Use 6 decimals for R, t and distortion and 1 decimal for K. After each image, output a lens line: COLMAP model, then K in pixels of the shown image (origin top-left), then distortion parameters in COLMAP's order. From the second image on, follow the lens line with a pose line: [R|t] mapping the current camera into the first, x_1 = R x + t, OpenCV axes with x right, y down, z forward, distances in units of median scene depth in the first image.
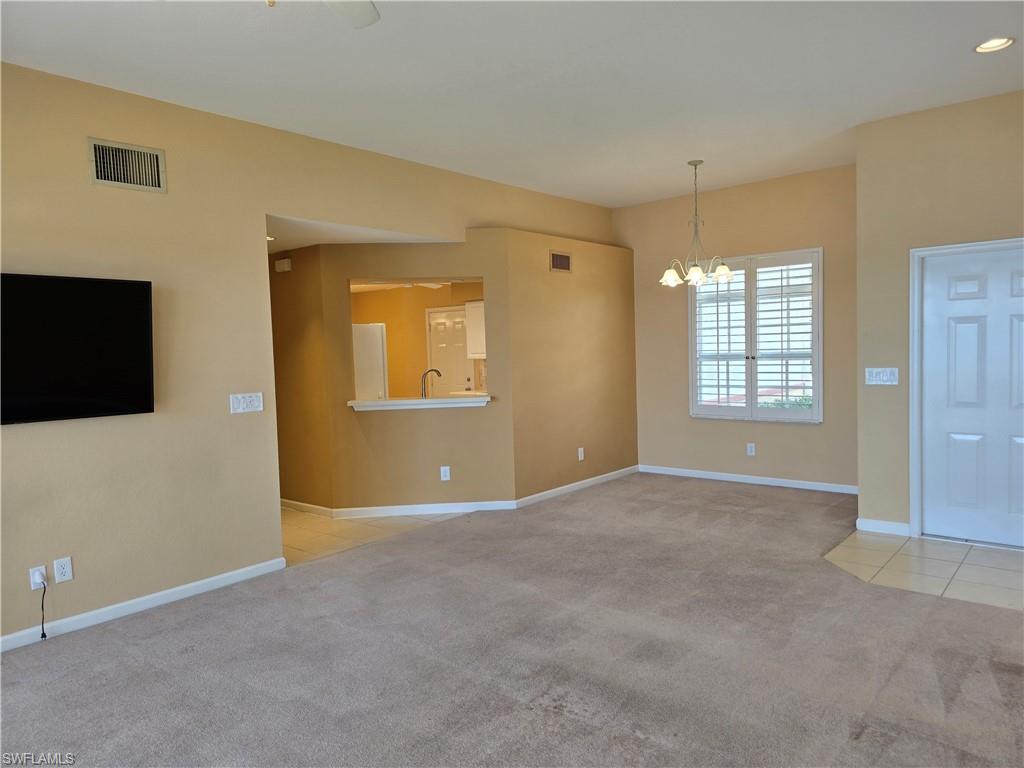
lens RADIAL K [[686.2, 0, 509.9], [0, 686.2, 381.3], [0, 0, 1]] dist [0.056716, -0.059494]
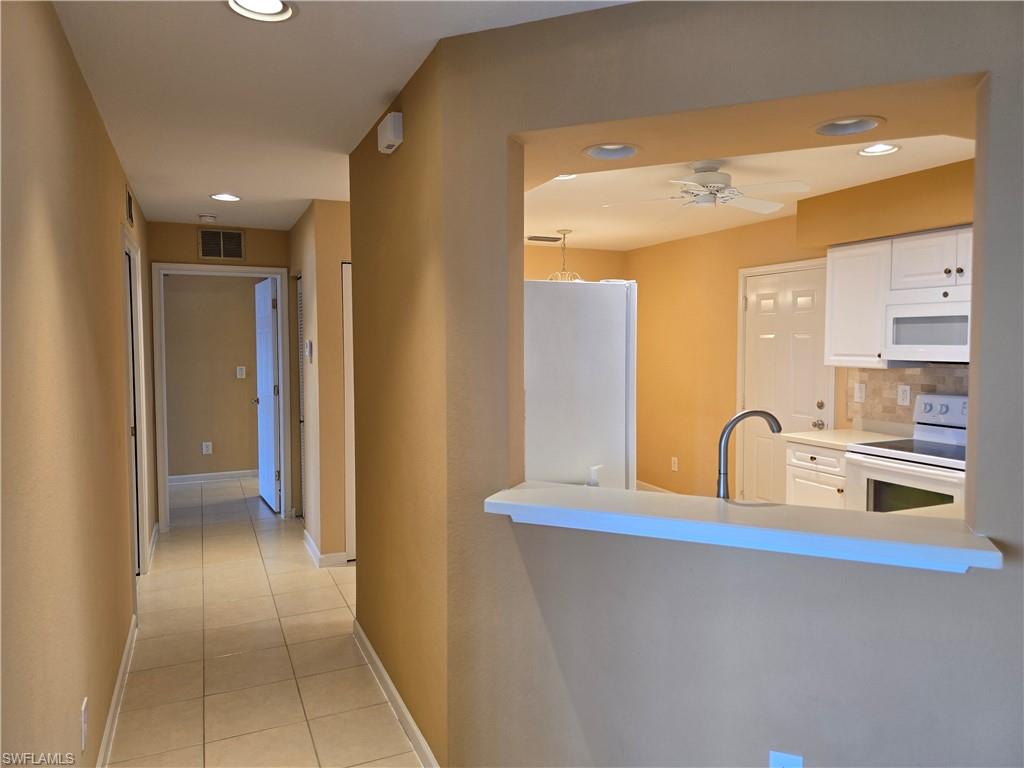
lens RADIAL K [[686.2, 0, 509.9], [0, 686.2, 381.3], [0, 0, 1]] dist [0.056716, -0.059494]
pose [[0.905869, 0.054940, -0.419981, -0.055189], [-0.048192, 0.998482, 0.026670, -0.023291], [0.420808, -0.003919, 0.907141, 0.445520]]
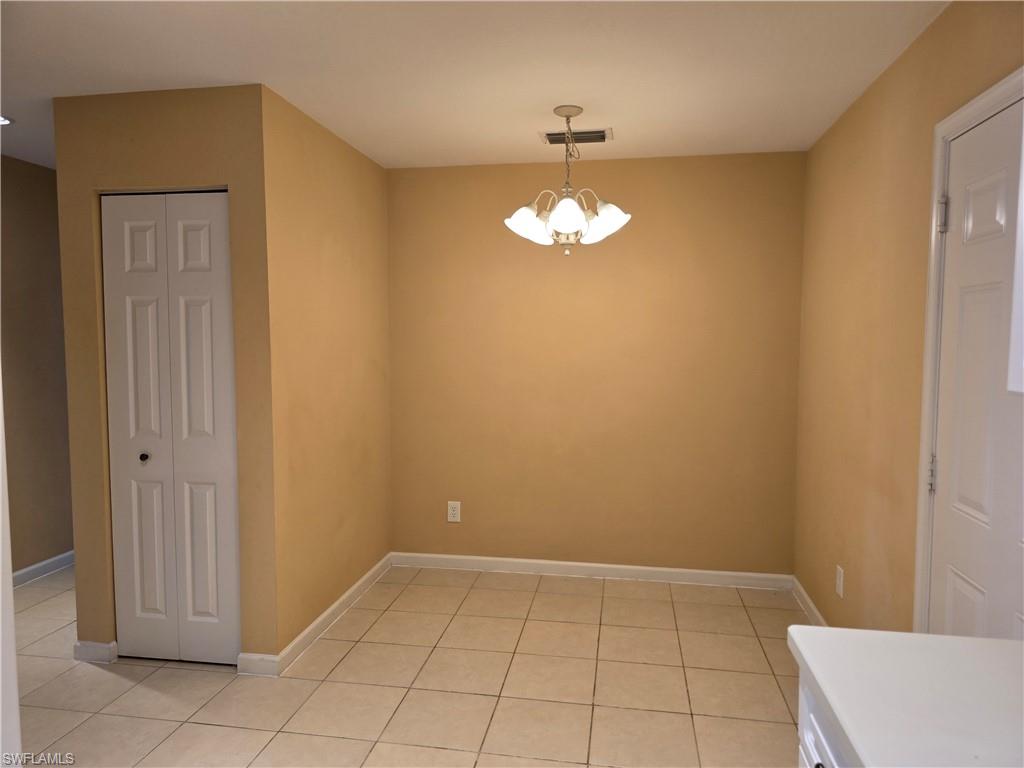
lens RADIAL K [[686.2, 0, 509.9], [0, 686.2, 381.3], [0, 0, 1]] dist [0.056716, -0.059494]
pose [[0.515354, 0.091930, -0.852033, -0.000808], [-0.057014, 0.995705, 0.072946, -0.038752], [0.855079, 0.010984, 0.518381, 0.834958]]
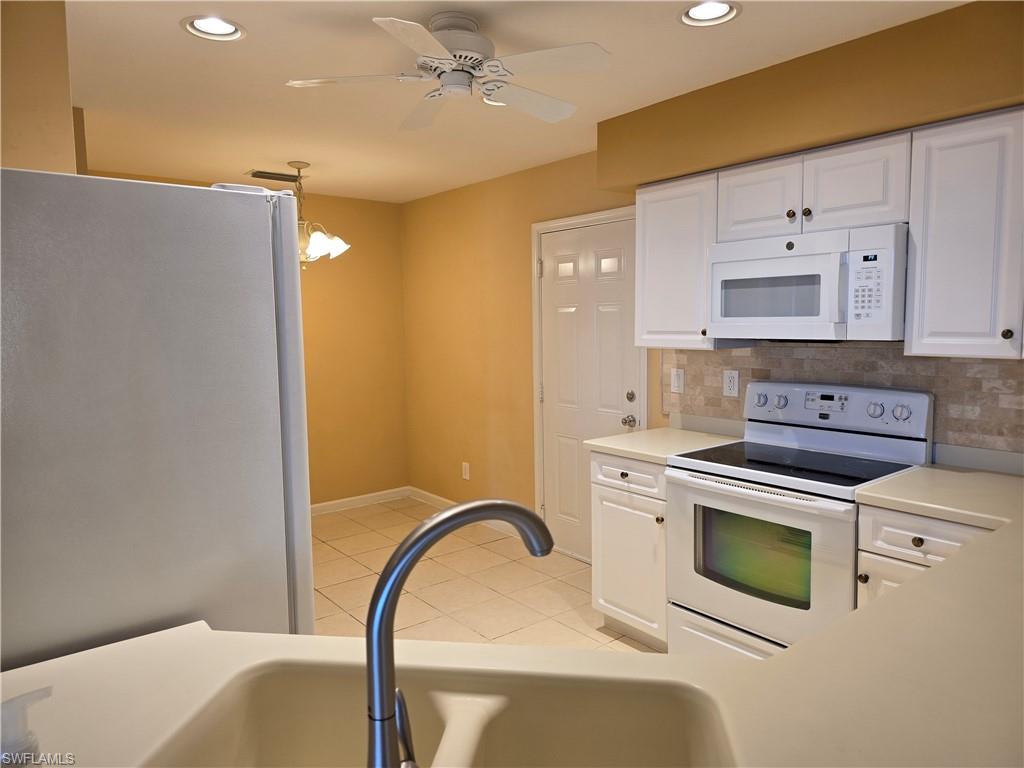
lens RADIAL K [[686.2, 0, 509.9], [0, 686.2, 381.3], [0, 0, 1]] dist [0.056716, -0.059494]
pose [[0.983574, 0.034966, -0.177085, -0.060003], [-0.027033, 0.998528, 0.047017, -0.028867], [0.178469, -0.041457, 0.983072, 0.605014]]
